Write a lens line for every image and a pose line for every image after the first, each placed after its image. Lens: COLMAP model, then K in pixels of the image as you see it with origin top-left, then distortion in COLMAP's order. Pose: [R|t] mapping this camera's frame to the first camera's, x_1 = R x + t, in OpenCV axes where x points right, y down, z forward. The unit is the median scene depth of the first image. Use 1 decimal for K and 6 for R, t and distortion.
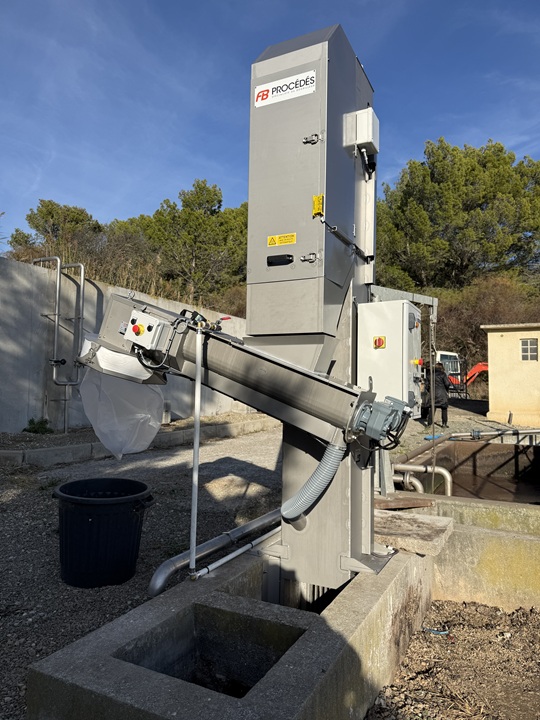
lens RADIAL K [[495.2, 0, 270.0], [0, 495.2, 360.0], [0, 0, 1]] dist [0.004167, -0.003905]
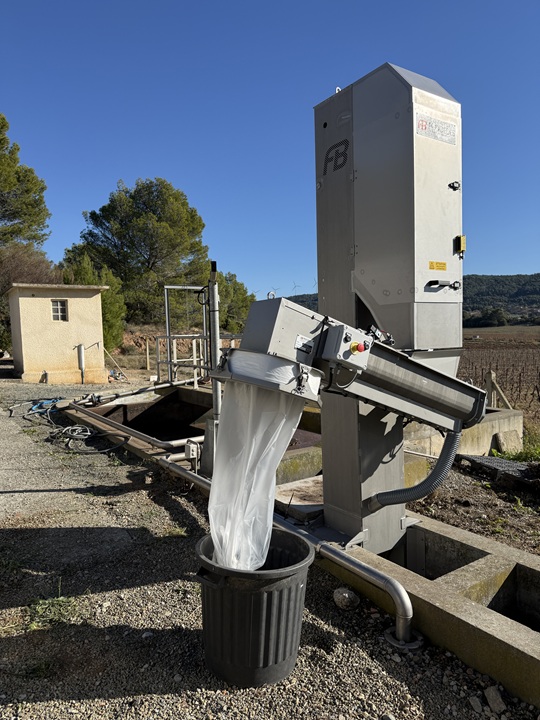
lens RADIAL K [[495.2, 0, 270.0], [0, 495.2, 360.0], [0, 0, 1]] dist [0.004167, -0.003905]
pose [[0.497988, -0.075779, 0.863867, -0.888314], [-0.010183, 0.995595, 0.093204, -0.098134], [-0.867124, -0.055211, 0.495023, 0.566284]]
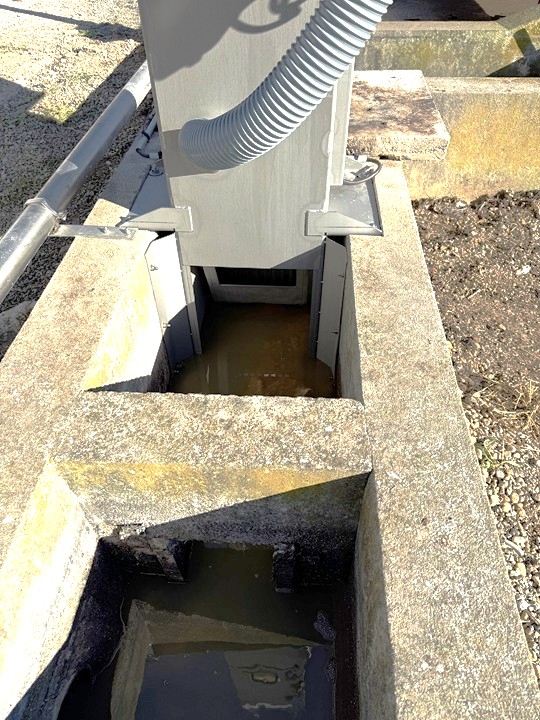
lens RADIAL K [[495.2, 0, 270.0], [0, 495.2, 360.0], [0, 0, 1]] dist [0.004167, -0.003905]
pose [[0.917303, -0.306860, 0.253758, -0.049450], [0.005297, 0.646623, 0.762791, 0.096375], [-0.398155, -0.698366, 0.594775, 0.509213]]
